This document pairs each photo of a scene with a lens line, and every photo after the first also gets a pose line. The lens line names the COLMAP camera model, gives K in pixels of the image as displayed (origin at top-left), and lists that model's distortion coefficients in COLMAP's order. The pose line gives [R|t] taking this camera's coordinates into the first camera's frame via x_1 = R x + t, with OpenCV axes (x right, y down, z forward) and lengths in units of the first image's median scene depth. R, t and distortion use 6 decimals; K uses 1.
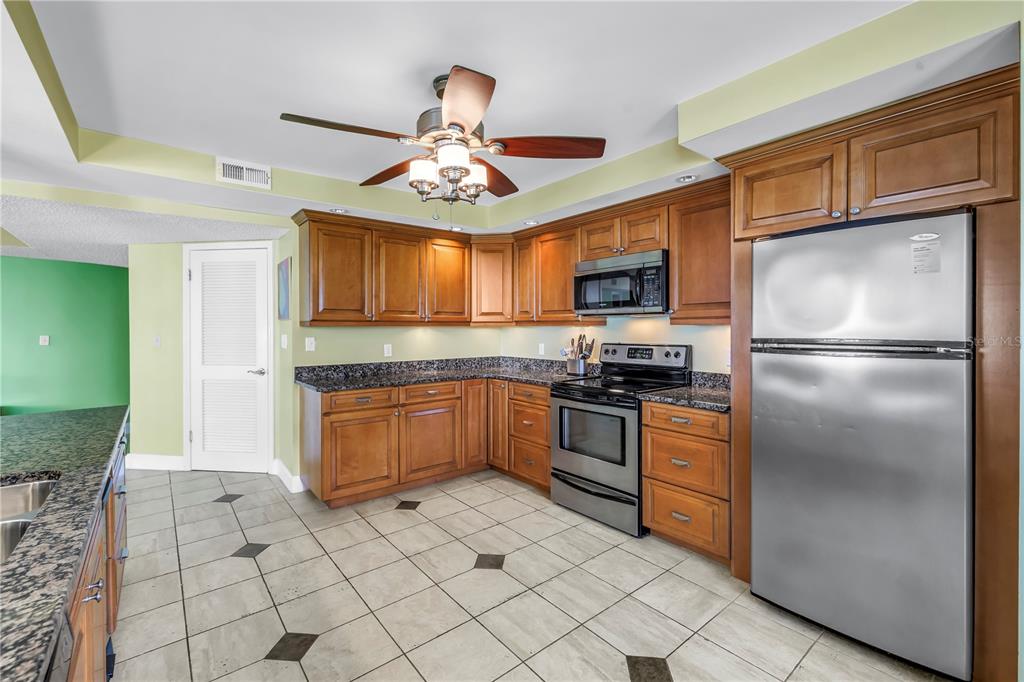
lens RADIAL K [[441.3, 0, 505.8], [0, 441.3, 330.3], [0, 0, 1]] dist [0.000597, 0.000287]
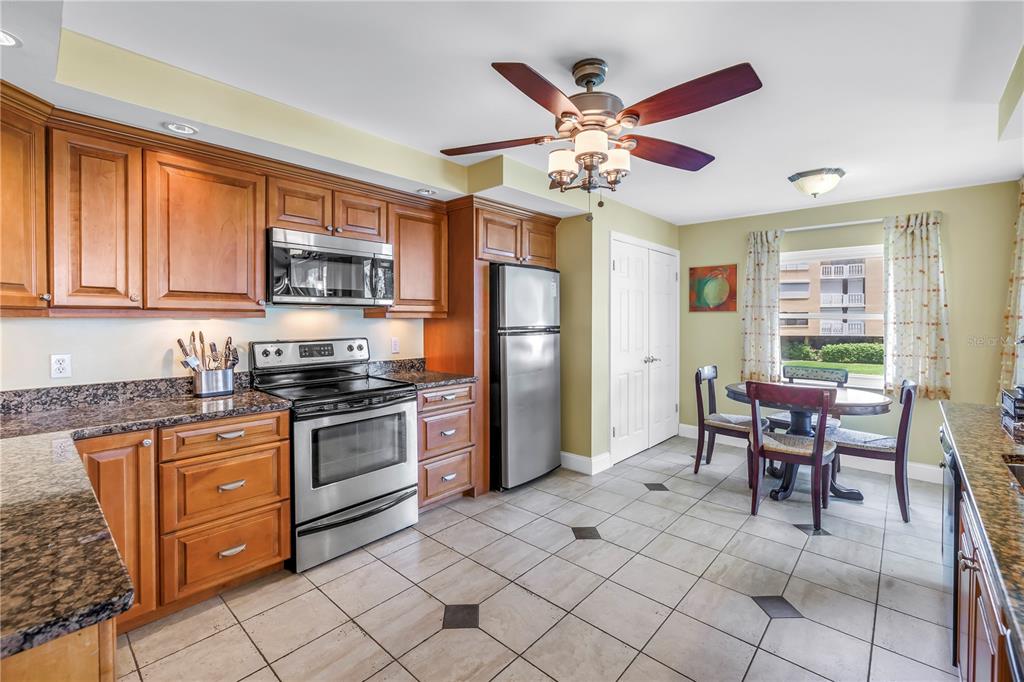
lens RADIAL K [[440.0, 0, 512.3], [0, 440.0, 323.5], [0, 0, 1]] dist [0.000786, 0.000123]
pose [[-0.161281, -0.004828, 0.986897, -0.650351], [0.010490, 0.999923, 0.006606, -0.002523], [-0.986853, 0.011418, -0.161218, 0.812537]]
